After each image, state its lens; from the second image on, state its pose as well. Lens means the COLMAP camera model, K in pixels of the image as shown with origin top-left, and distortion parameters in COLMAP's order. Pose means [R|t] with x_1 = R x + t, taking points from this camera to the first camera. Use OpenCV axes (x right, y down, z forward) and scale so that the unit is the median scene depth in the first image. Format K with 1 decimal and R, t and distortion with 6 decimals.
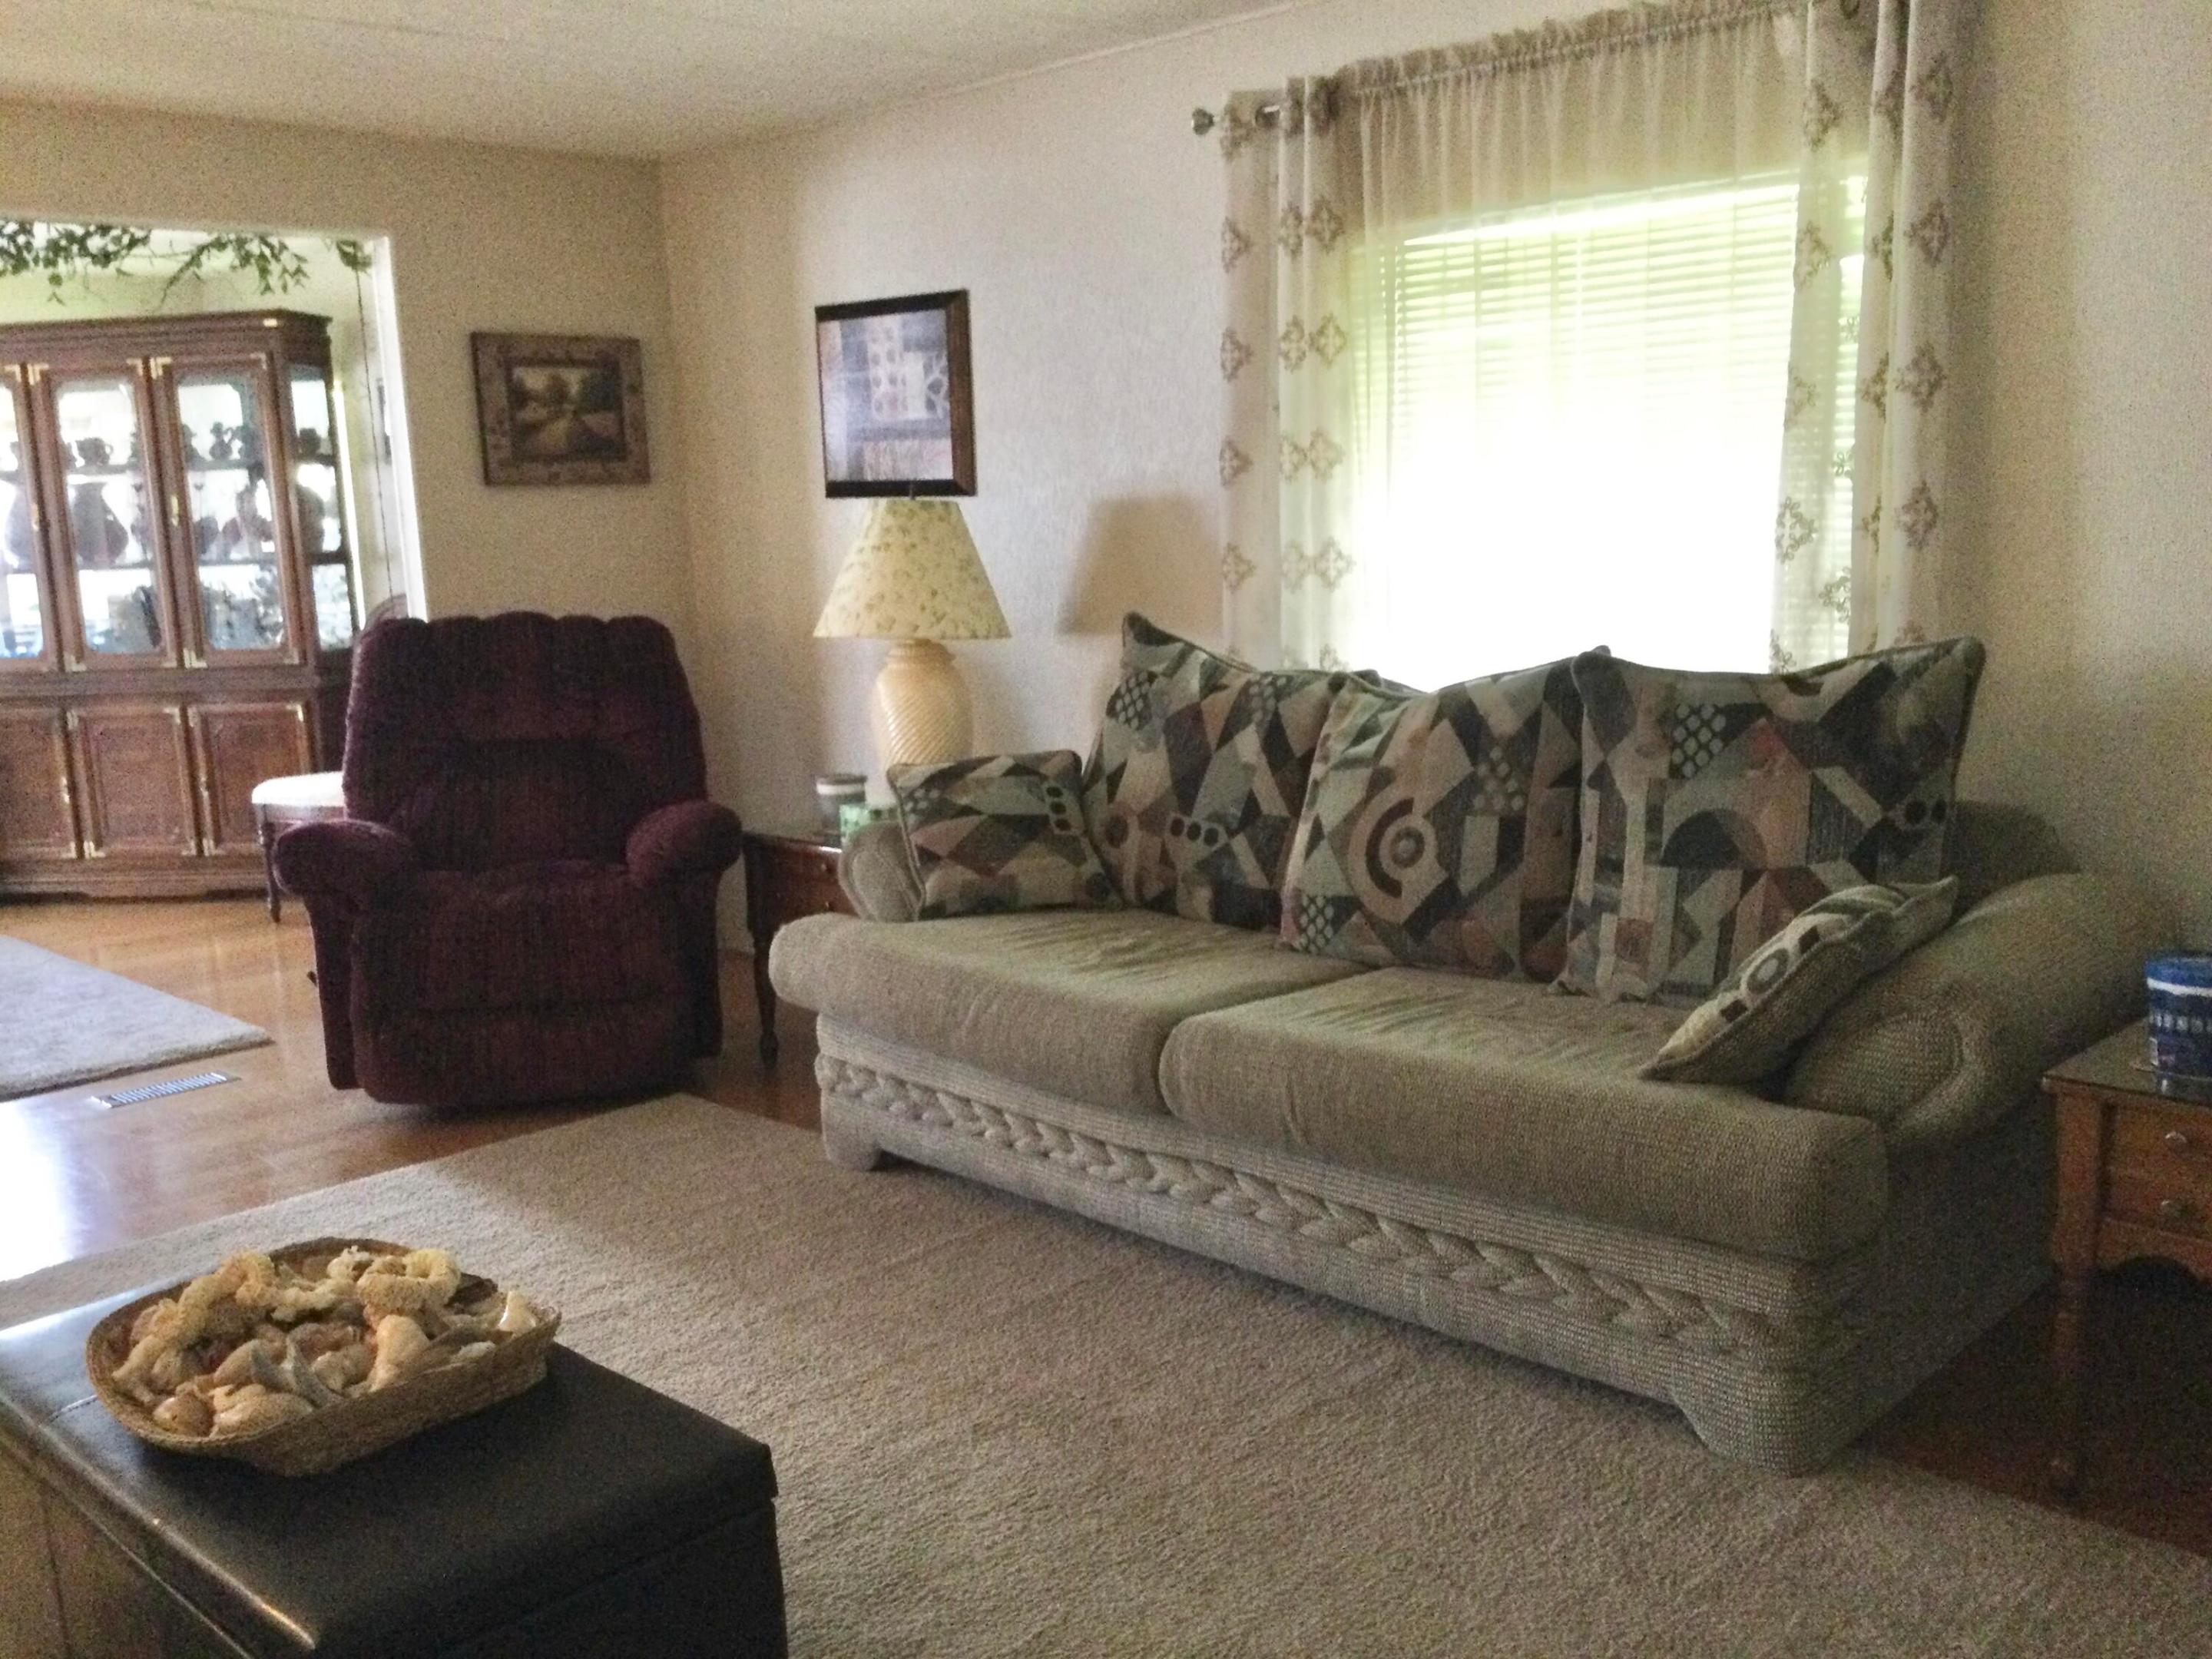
lens RADIAL K [[2019.5, 0, 1106.0], [0, 2019.5, 829.5], [0, 0, 1]] dist [-0.008578, -0.015990]
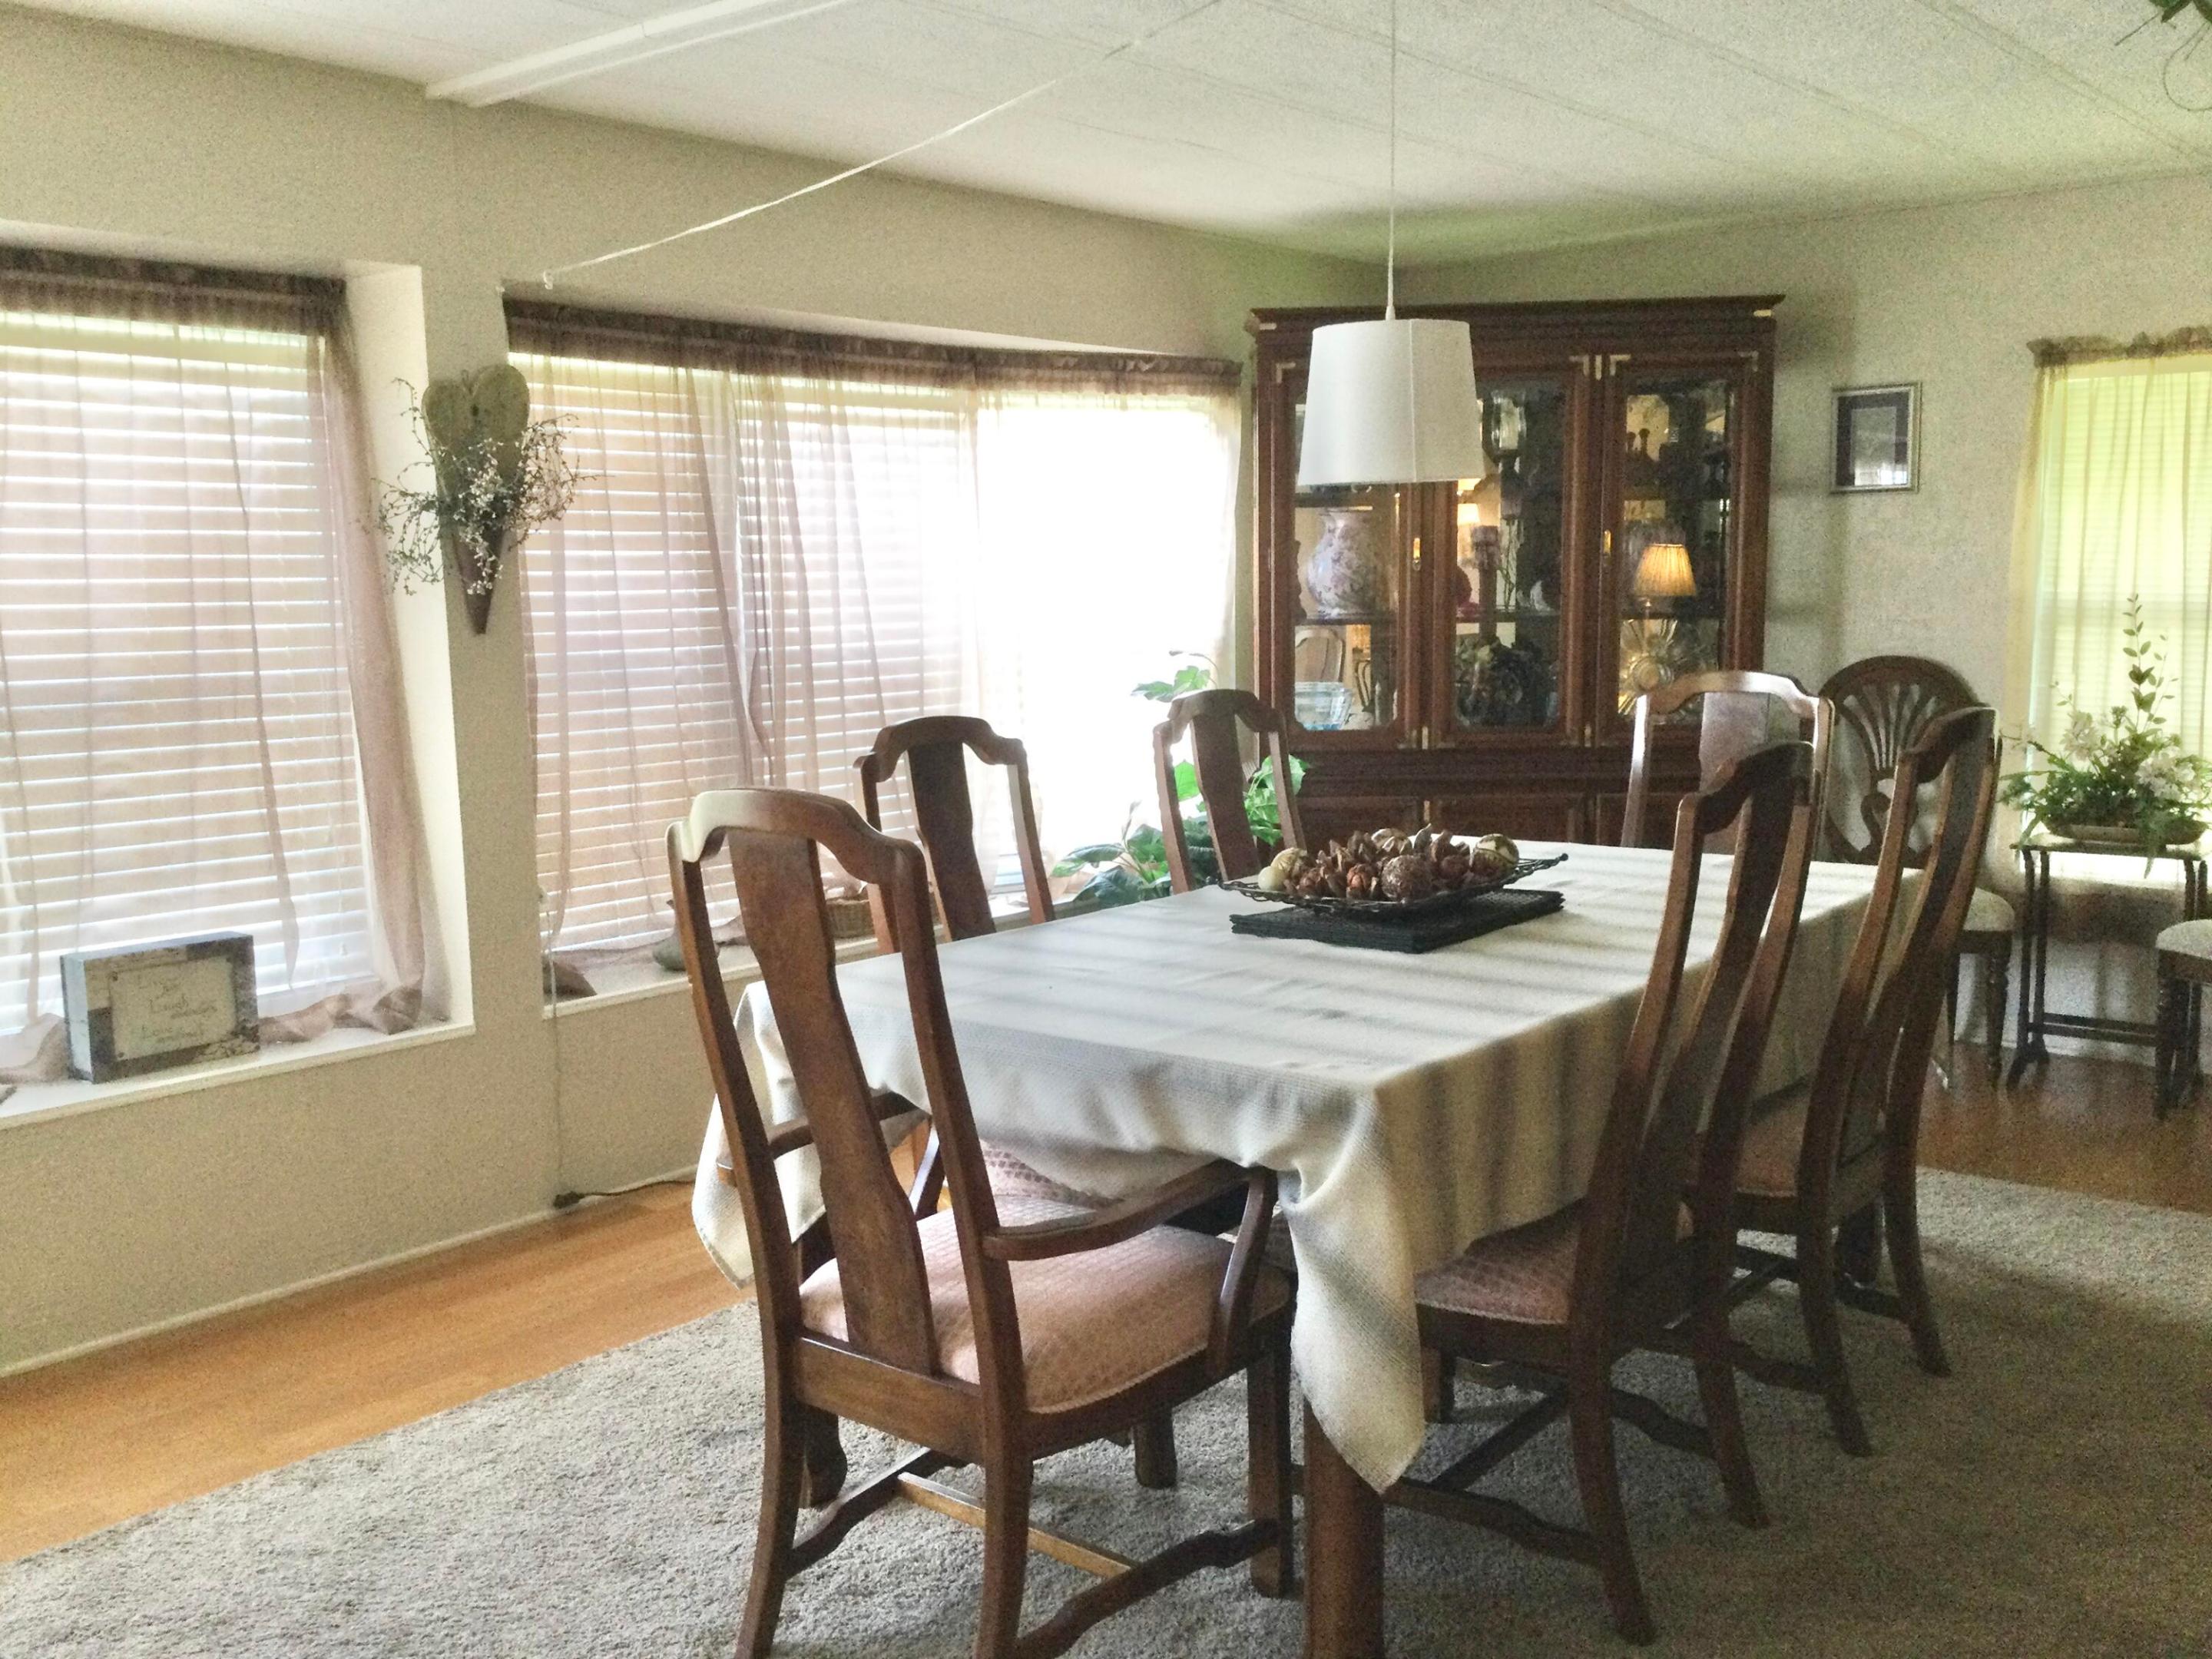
lens RADIAL K [[1994.9, 0, 1115.3], [0, 1994.9, 857.5], [0, 0, 1]] dist [0.128596, -0.241332]
pose [[0.997061, 0.008160, 0.076175, -1.025911], [-0.006192, 0.999642, -0.026036, -0.019797], [-0.076360, 0.025488, 0.996754, 0.319403]]
